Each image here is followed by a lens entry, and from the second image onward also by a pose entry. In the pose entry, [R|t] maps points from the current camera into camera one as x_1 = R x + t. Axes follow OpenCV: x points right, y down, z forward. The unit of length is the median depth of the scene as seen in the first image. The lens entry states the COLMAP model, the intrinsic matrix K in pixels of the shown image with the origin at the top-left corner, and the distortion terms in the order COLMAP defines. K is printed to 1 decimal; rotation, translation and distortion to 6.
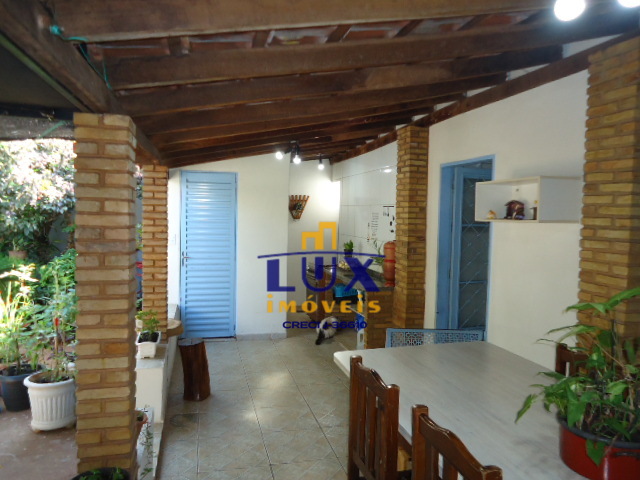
lens RADIAL K [[466.0, 0, 320.7], [0, 466.0, 240.3], [0, 0, 1]] dist [-0.002469, -0.003285]
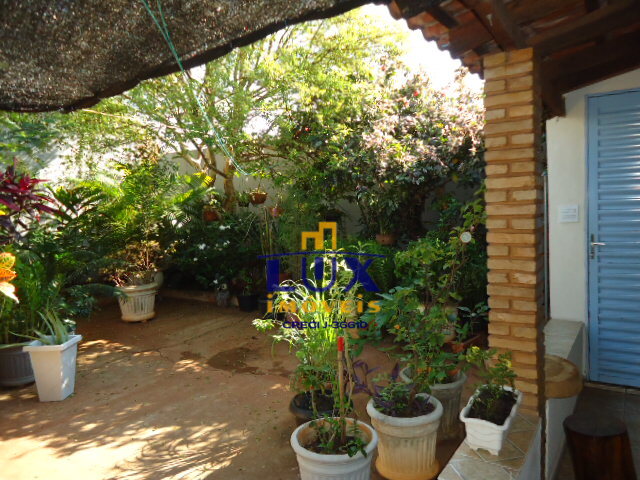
lens RADIAL K [[466.0, 0, 320.9], [0, 466.0, 236.2], [0, 0, 1]] dist [-0.002469, -0.003285]
pose [[0.661954, 0.002304, -0.749541, -0.085460], [0.008172, 0.999914, 0.010290, 0.018275], [0.749500, -0.012936, 0.661878, 0.371266]]
